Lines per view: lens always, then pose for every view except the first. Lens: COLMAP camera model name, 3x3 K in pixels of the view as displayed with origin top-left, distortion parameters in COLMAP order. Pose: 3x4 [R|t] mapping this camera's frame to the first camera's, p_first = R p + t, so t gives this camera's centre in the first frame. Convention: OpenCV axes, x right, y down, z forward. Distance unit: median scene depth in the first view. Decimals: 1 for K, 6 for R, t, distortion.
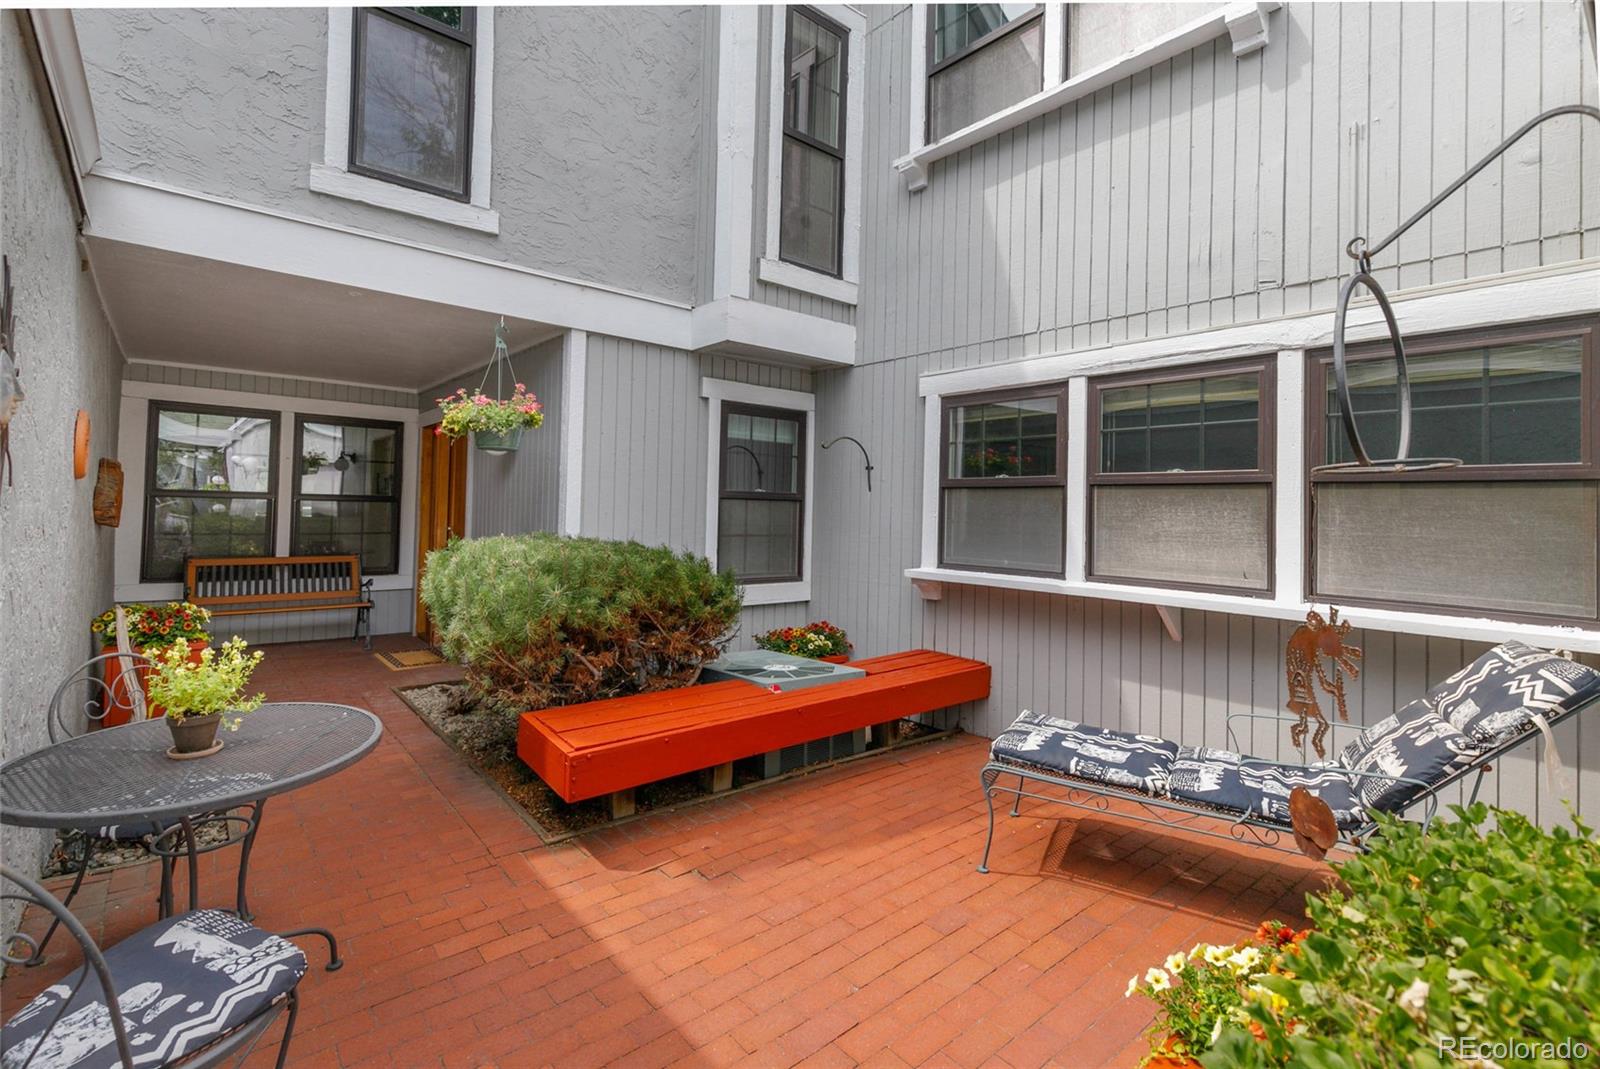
lens RADIAL K [[729.7, 0, 802.6], [0, 729.7, 508.5], [0, 0, 1]] dist [-0.000653, -0.000062]
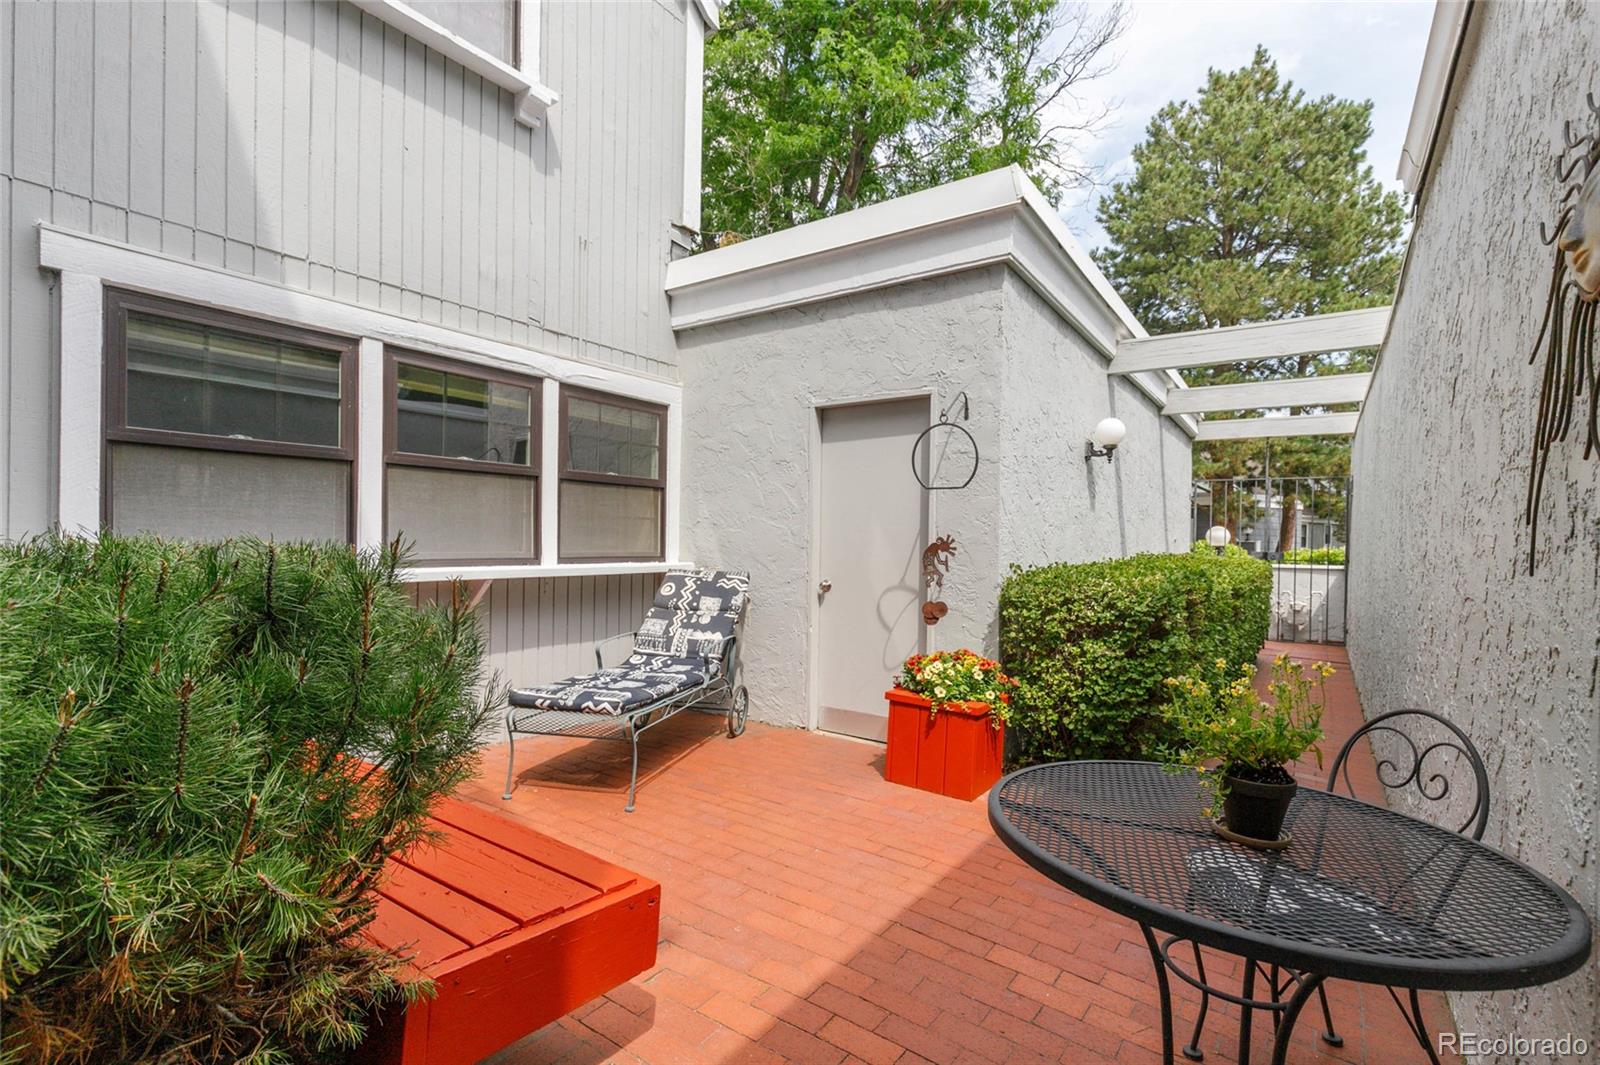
lens RADIAL K [[747.0, 0, 800.0], [0, 747.0, 532.5], [0, 0, 1]] dist [-0.000299, -0.000002]
pose [[-0.235677, -0.039786, 0.971017, -0.676222], [-0.050988, 0.998292, 0.028528, 0.003070], [-0.970493, -0.042787, -0.237303, 0.738029]]
